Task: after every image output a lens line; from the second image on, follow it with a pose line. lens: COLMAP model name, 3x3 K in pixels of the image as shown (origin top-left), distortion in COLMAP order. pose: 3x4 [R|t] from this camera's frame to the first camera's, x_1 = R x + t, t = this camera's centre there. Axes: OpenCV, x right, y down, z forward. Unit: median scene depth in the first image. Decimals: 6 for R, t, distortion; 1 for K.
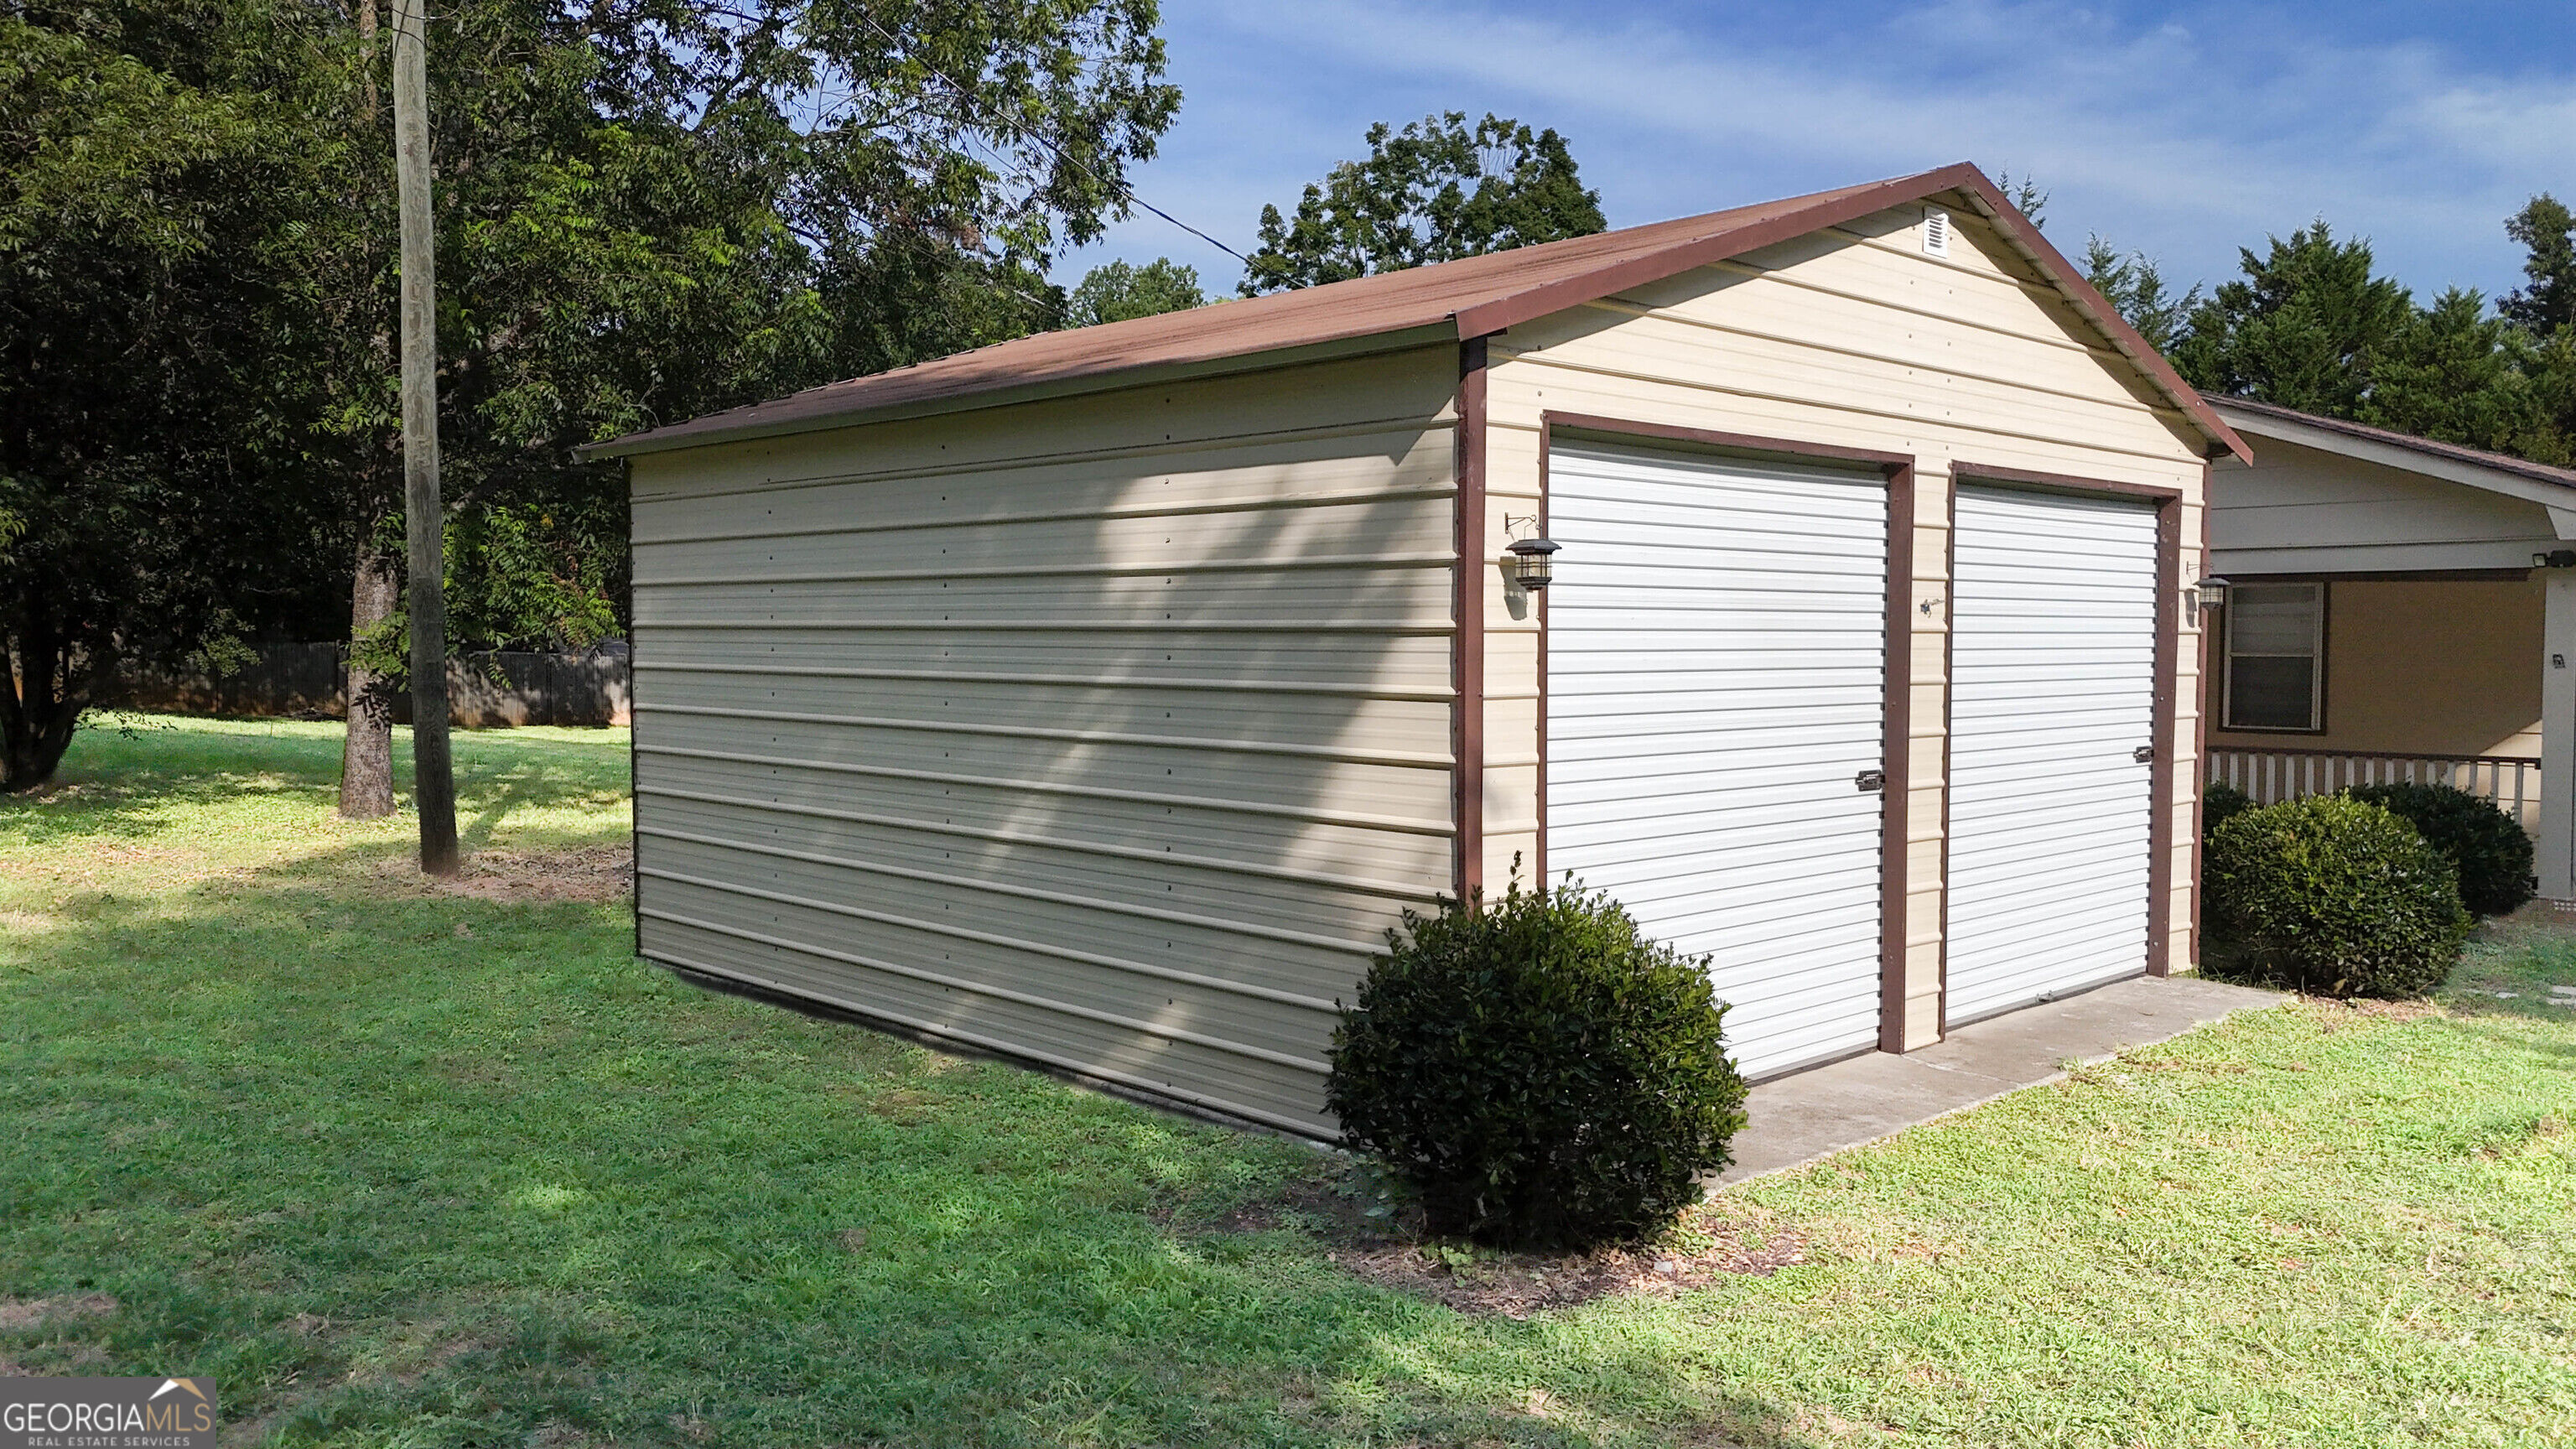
lens RADIAL K [[1894.1, 0, 1288.0], [0, 1894.1, 724.5], [0, 0, 1]] dist [0.073118, -0.068060]
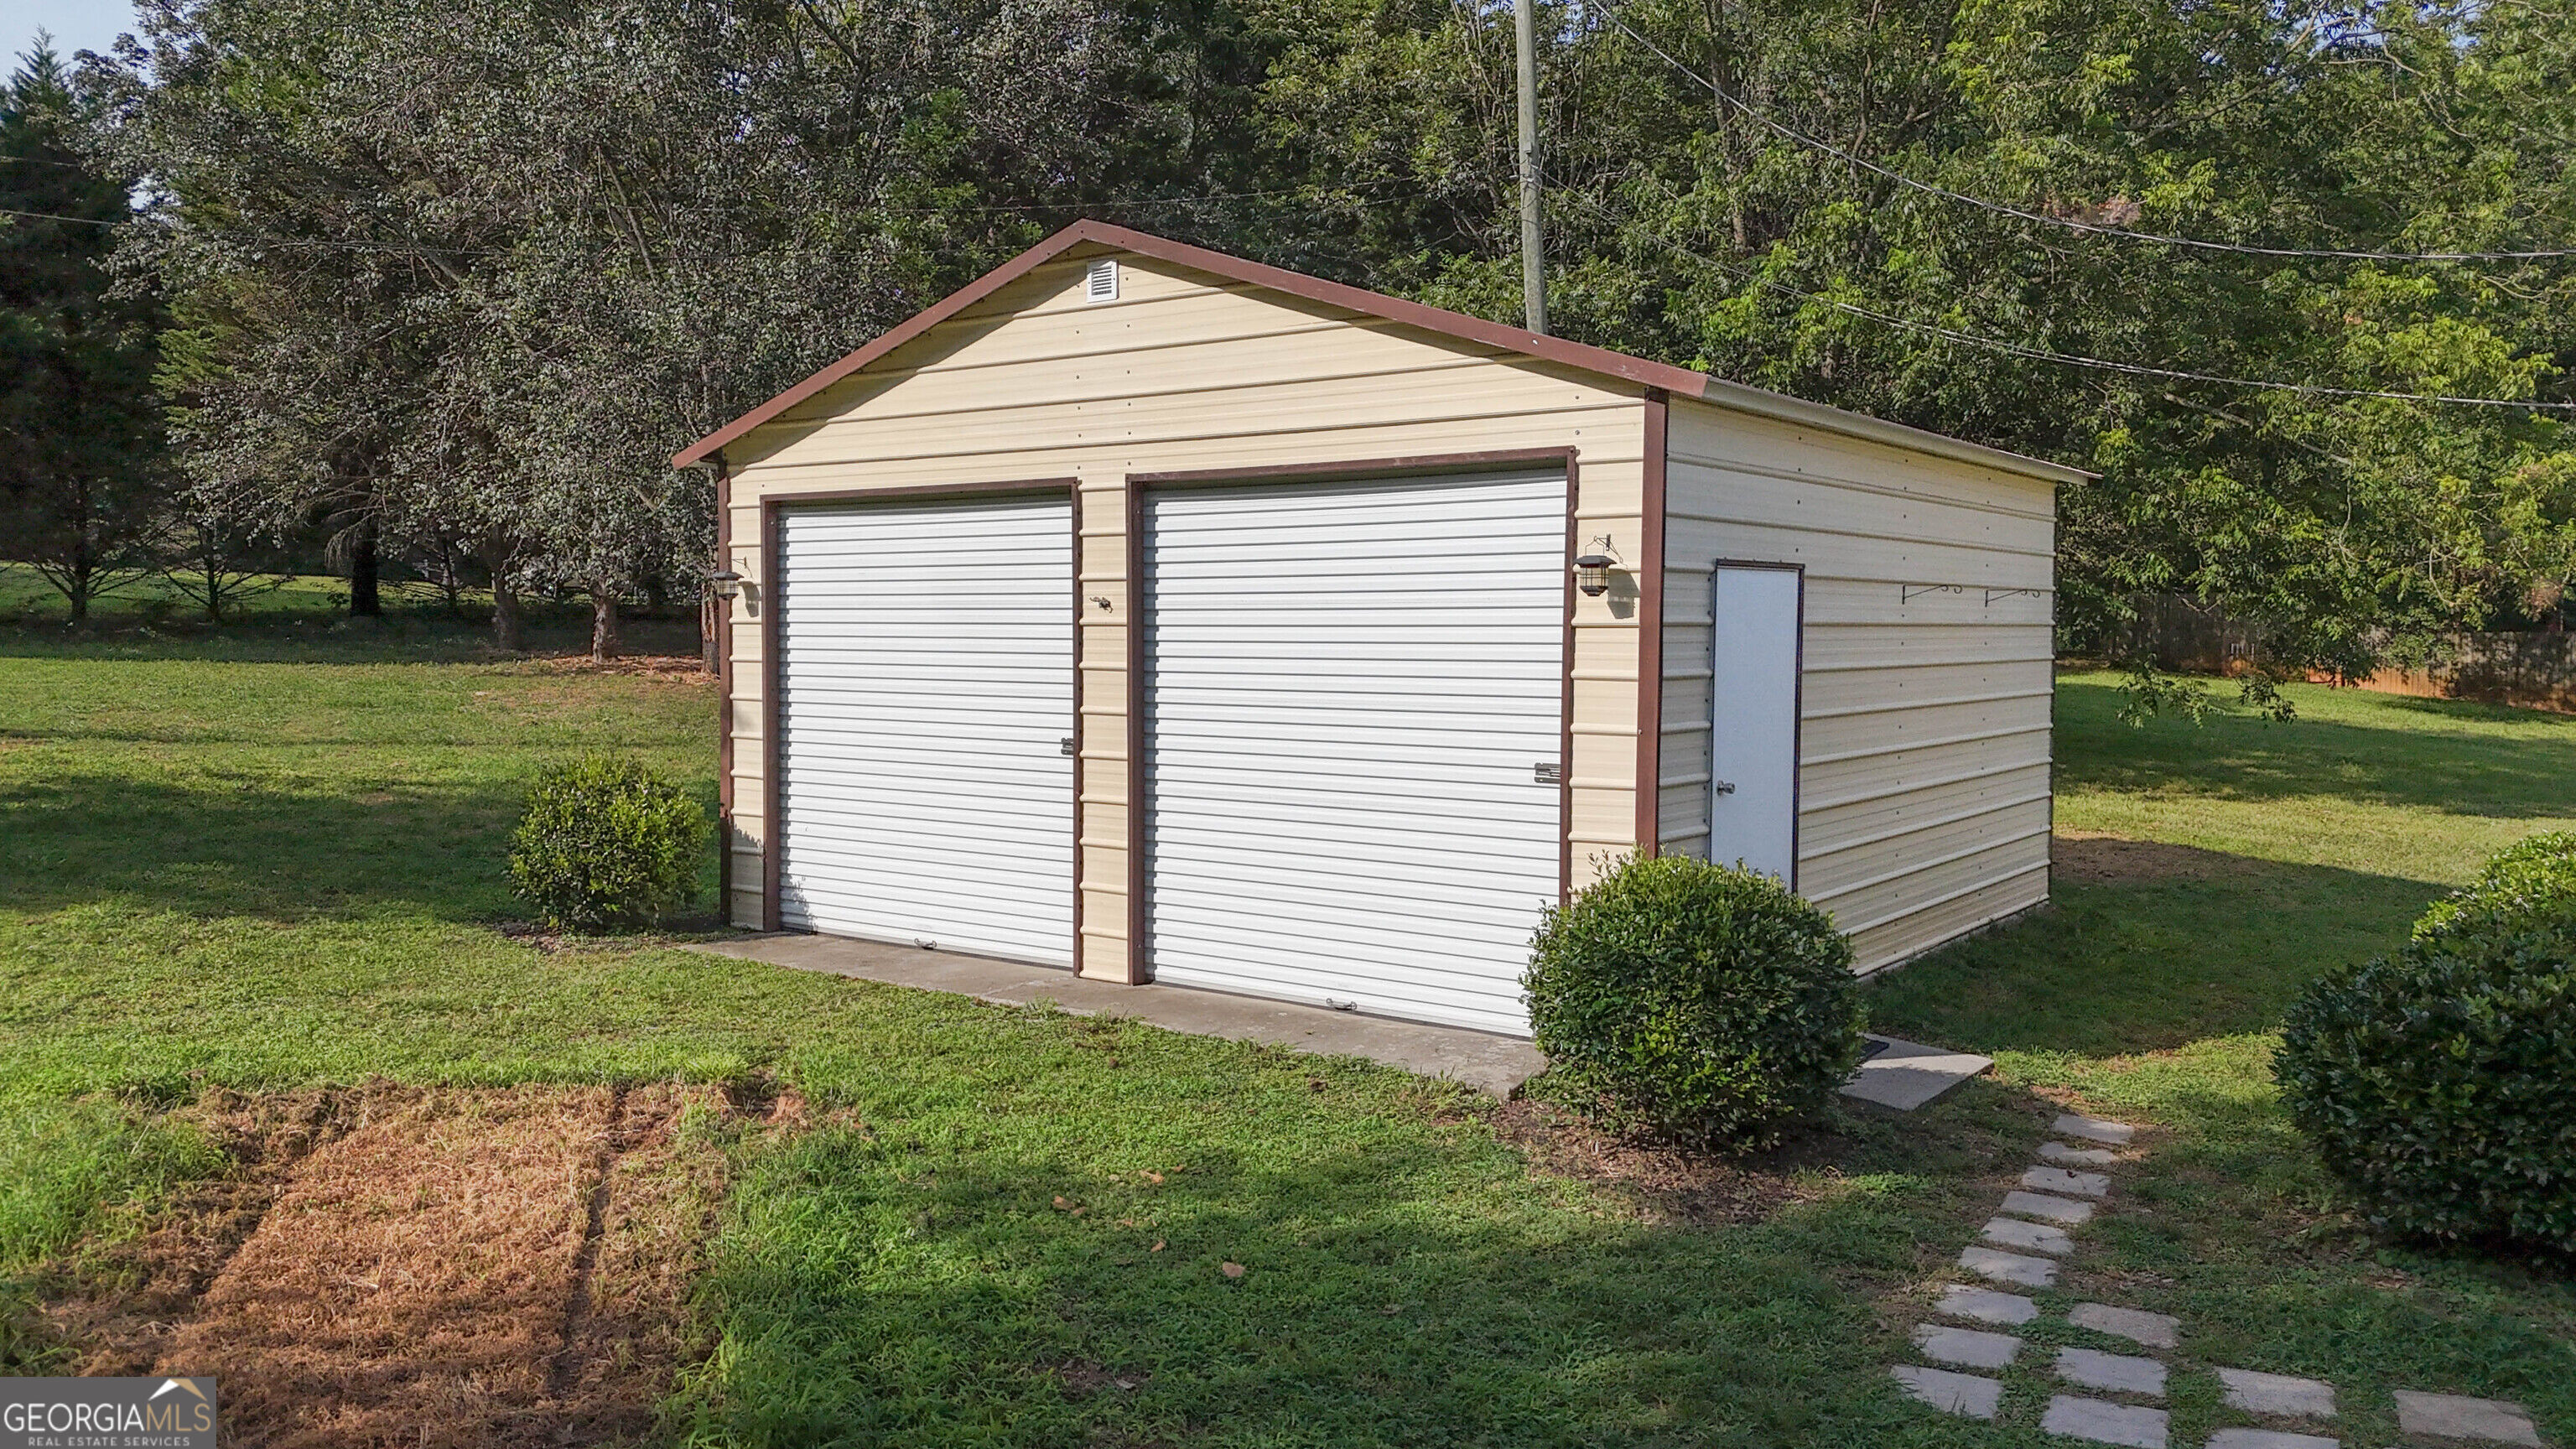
lens RADIAL K [[1894.1, 0, 1288.0], [0, 1894.1, 724.5], [0, 0, 1]] dist [0.073118, -0.068060]
pose [[0.163021, 0.049461, -0.985382, 1.530469], [-0.050007, 0.997873, 0.041815, -0.042713], [0.985354, 0.042460, 0.165148, 0.943414]]
